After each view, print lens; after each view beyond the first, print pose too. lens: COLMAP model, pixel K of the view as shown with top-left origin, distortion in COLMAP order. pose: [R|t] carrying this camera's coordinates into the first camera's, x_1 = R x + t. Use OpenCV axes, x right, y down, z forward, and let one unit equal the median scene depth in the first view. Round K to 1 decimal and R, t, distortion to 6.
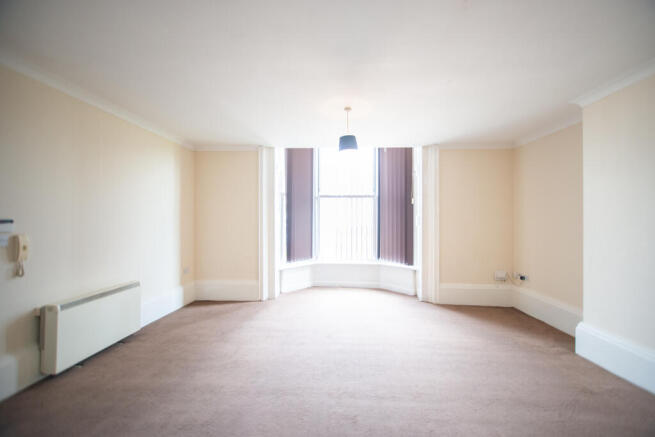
lens RADIAL K [[278.3, 0, 327.5], [0, 278.3, 218.5], [0, 0, 1]] dist [-0.001194, -0.000141]
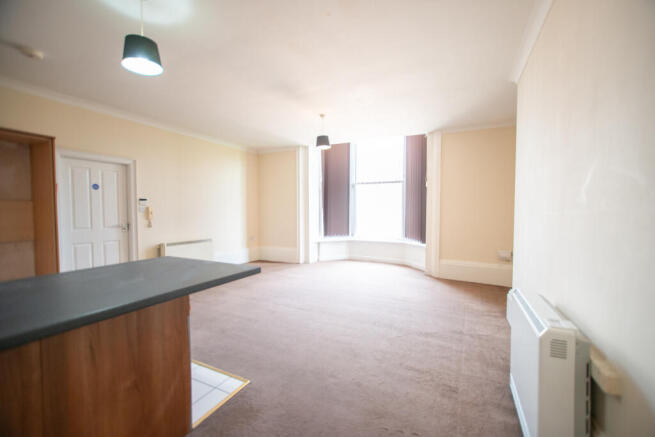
lens RADIAL K [[278.3, 0, 327.5], [0, 278.3, 218.5], [0, 0, 1]] dist [-0.001194, -0.000141]
pose [[0.913199, 0.012157, -0.407332, 0.408479], [0.000949, 0.999489, 0.031959, 0.037406], [0.407512, -0.029571, 0.912721, -0.146394]]
